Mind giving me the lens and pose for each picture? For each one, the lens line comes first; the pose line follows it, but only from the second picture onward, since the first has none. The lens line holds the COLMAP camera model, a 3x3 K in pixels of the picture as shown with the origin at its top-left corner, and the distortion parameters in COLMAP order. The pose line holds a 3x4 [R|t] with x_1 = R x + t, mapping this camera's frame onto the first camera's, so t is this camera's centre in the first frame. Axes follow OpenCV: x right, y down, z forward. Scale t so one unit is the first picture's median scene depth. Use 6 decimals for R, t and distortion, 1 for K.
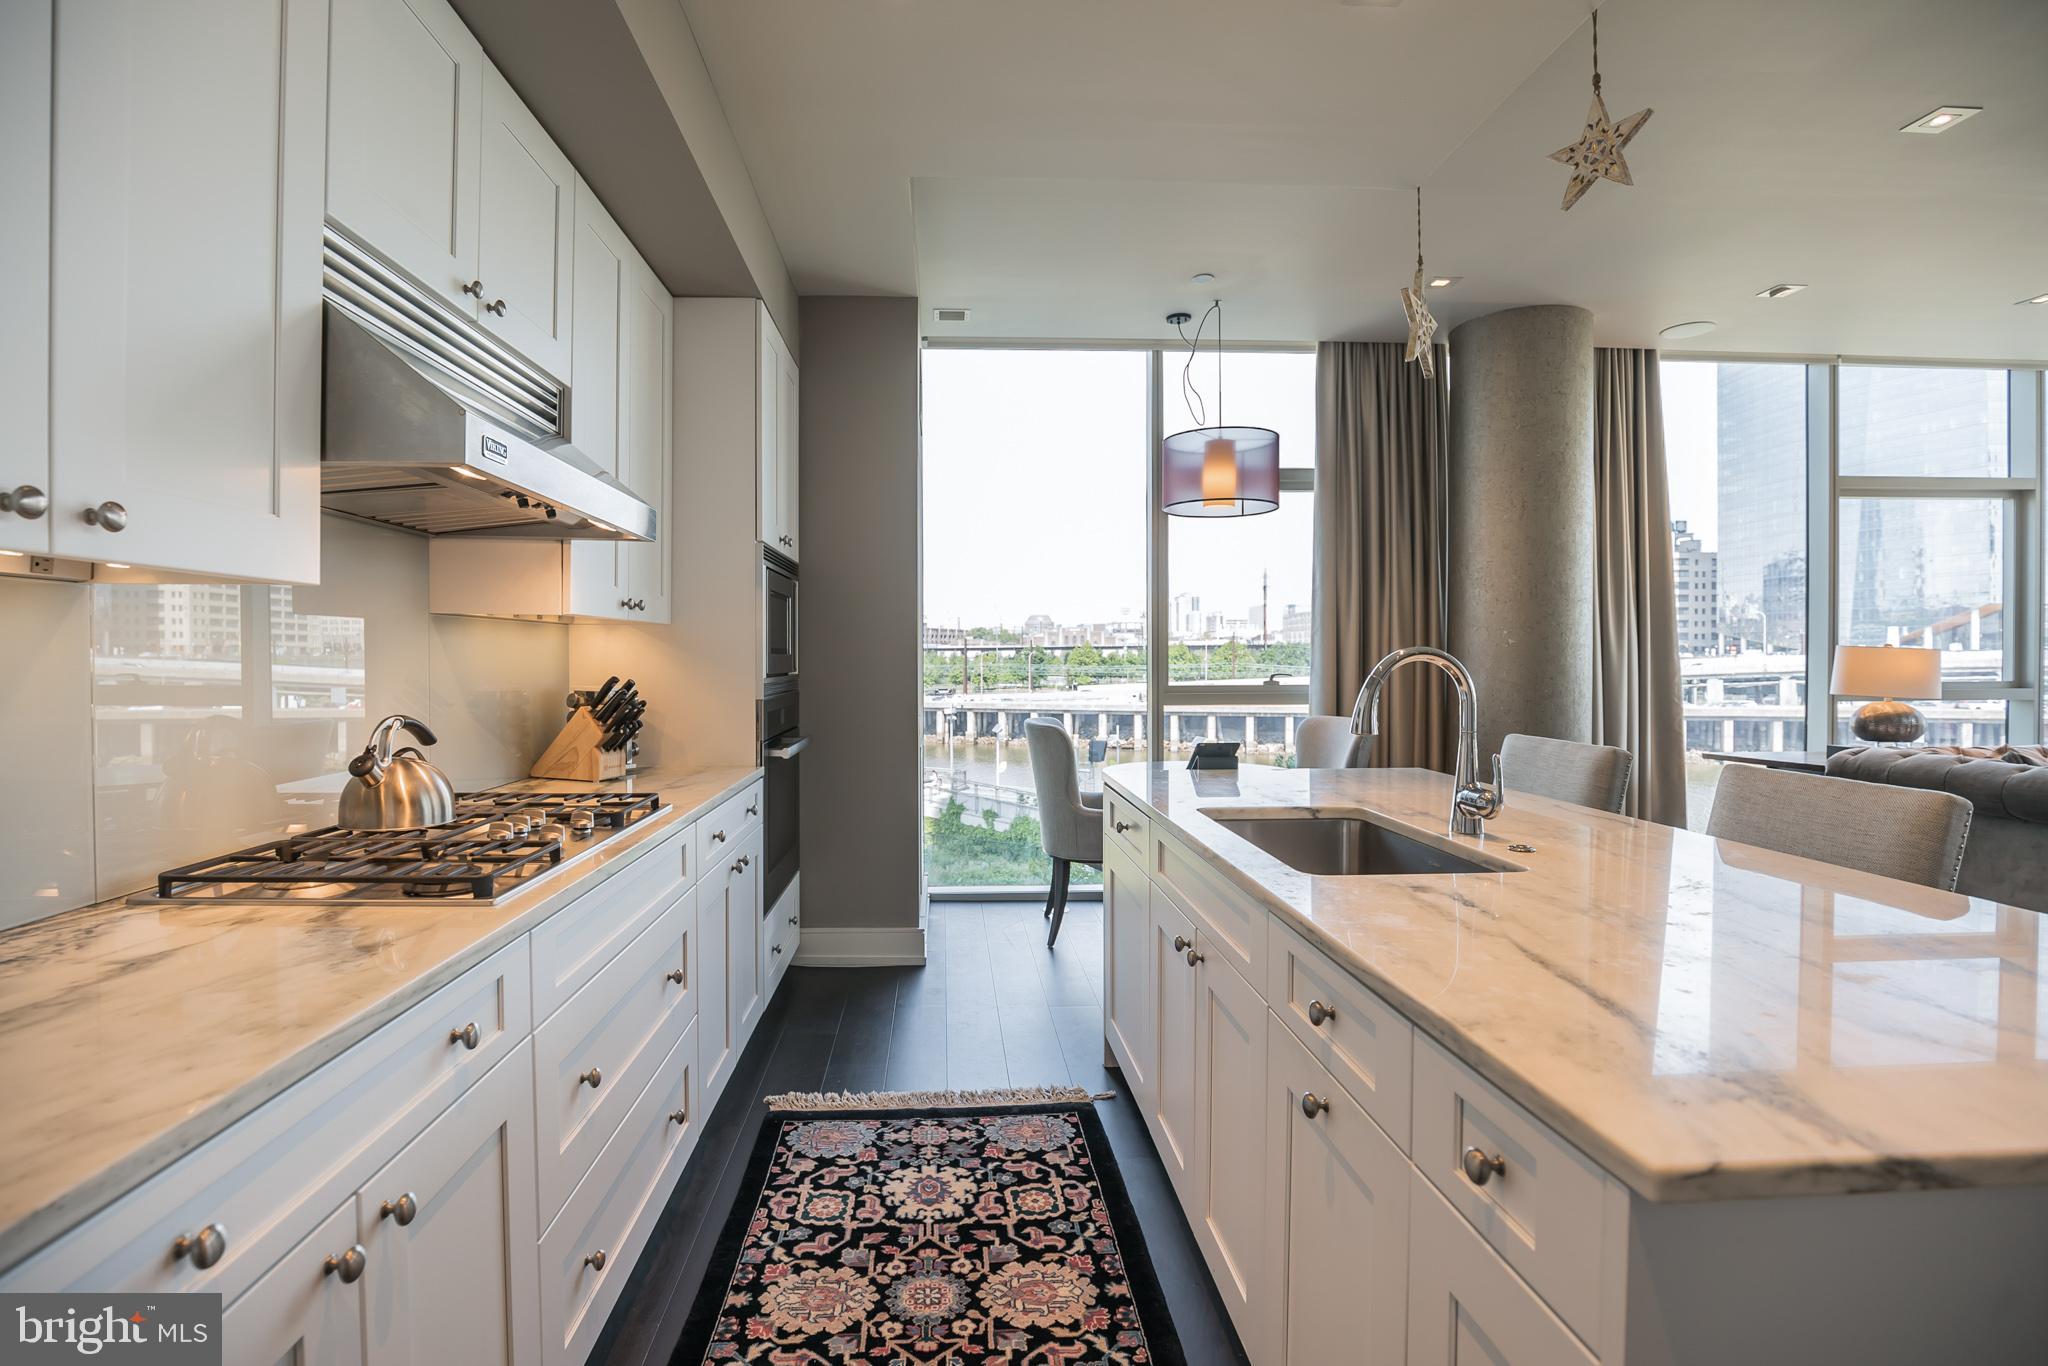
lens RADIAL K [[958.9, 0, 978.3], [0, 958.9, 664.1], [0, 0, 1]] dist [-0.029341, 0.000347]
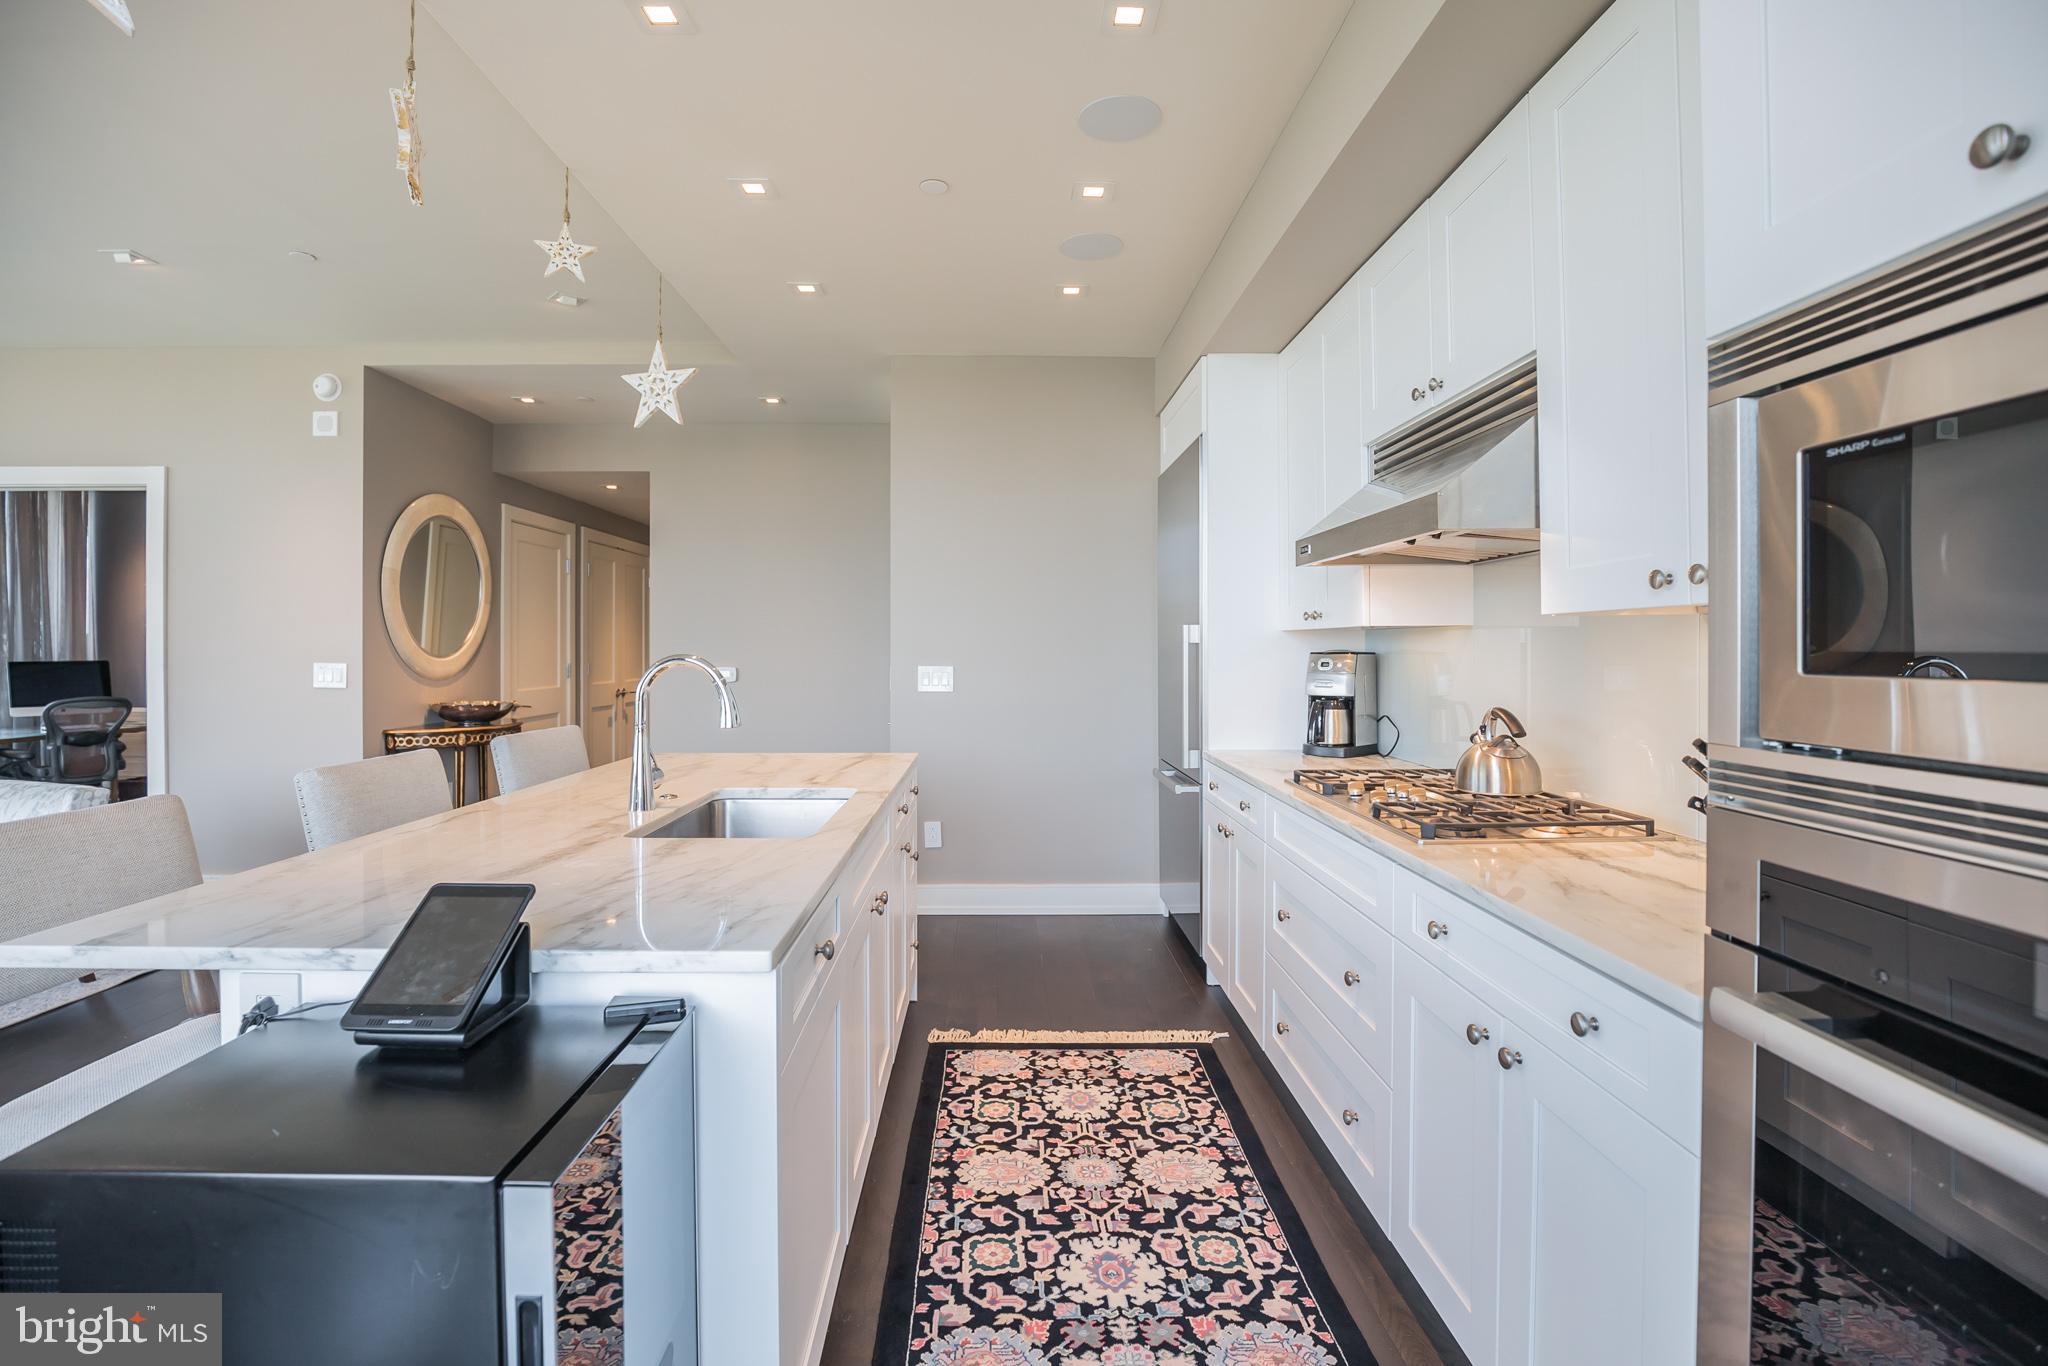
lens RADIAL K [[951.6, 0, 1017.8], [0, 951.6, 637.9], [0, 0, 1]] dist [-0.032547, 0.000272]
pose [[-0.999889, -0.000196, 0.014868, 0.021747], [-0.000269, 0.999988, -0.004915, -0.028290], [-0.014866, -0.004919, -0.999877, 1.843076]]
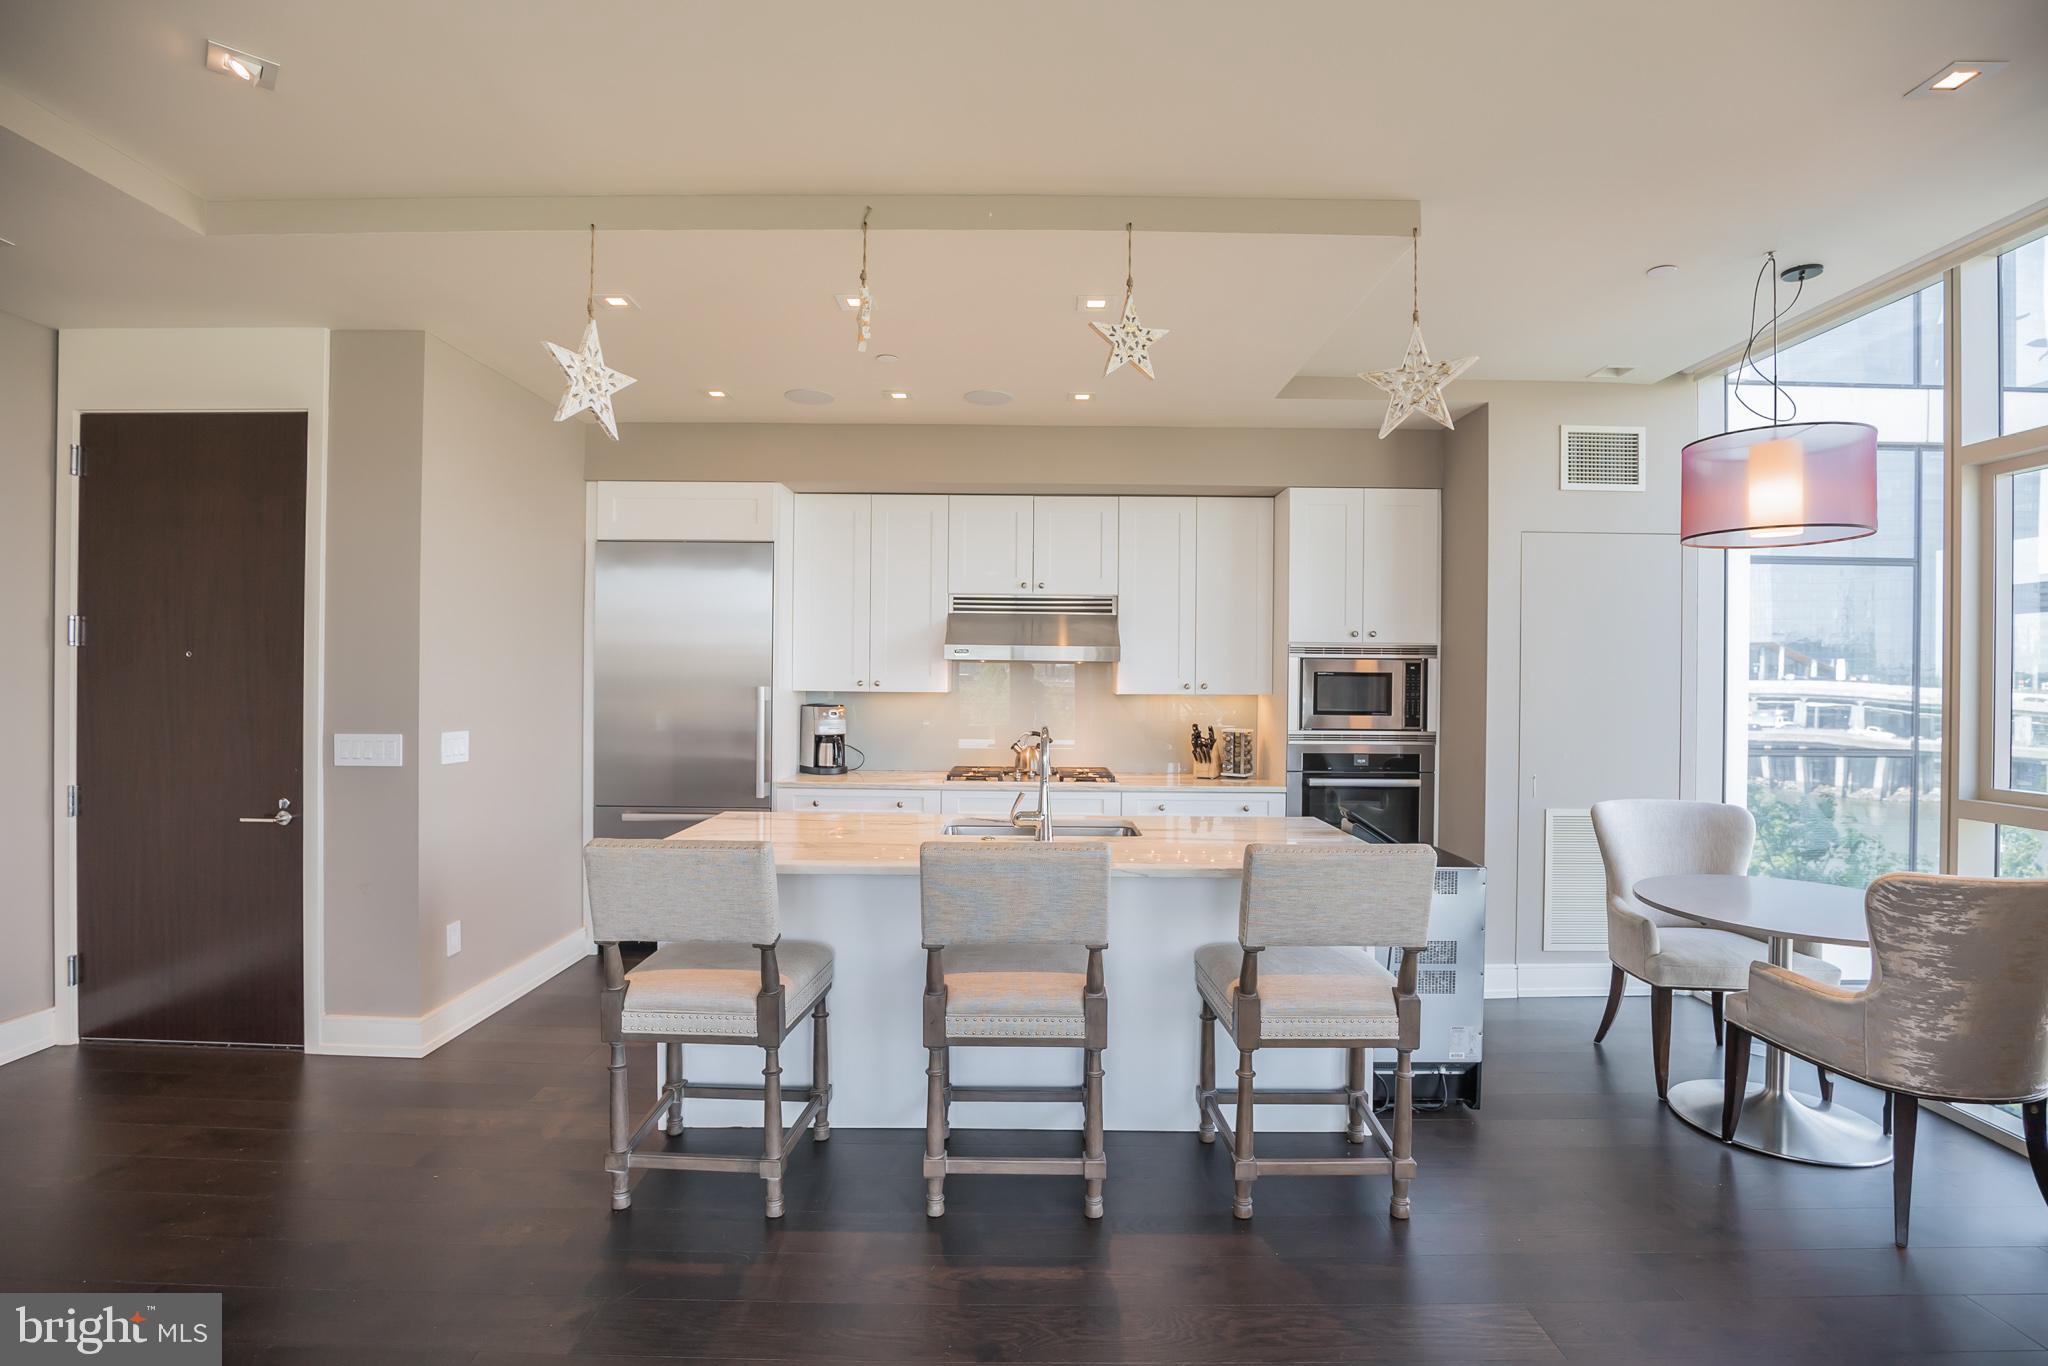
lens RADIAL K [[931.3, 0, 1021.1], [0, 931.3, 679.1], [0, 0, 1]] dist [-0.035576, 0.006971]
pose [[-0.034542, 0.000966, -0.999403, 1.800919], [-0.014375, 0.999896, 0.001463, -0.087345], [0.999300, 0.014417, -0.034525, 0.862640]]
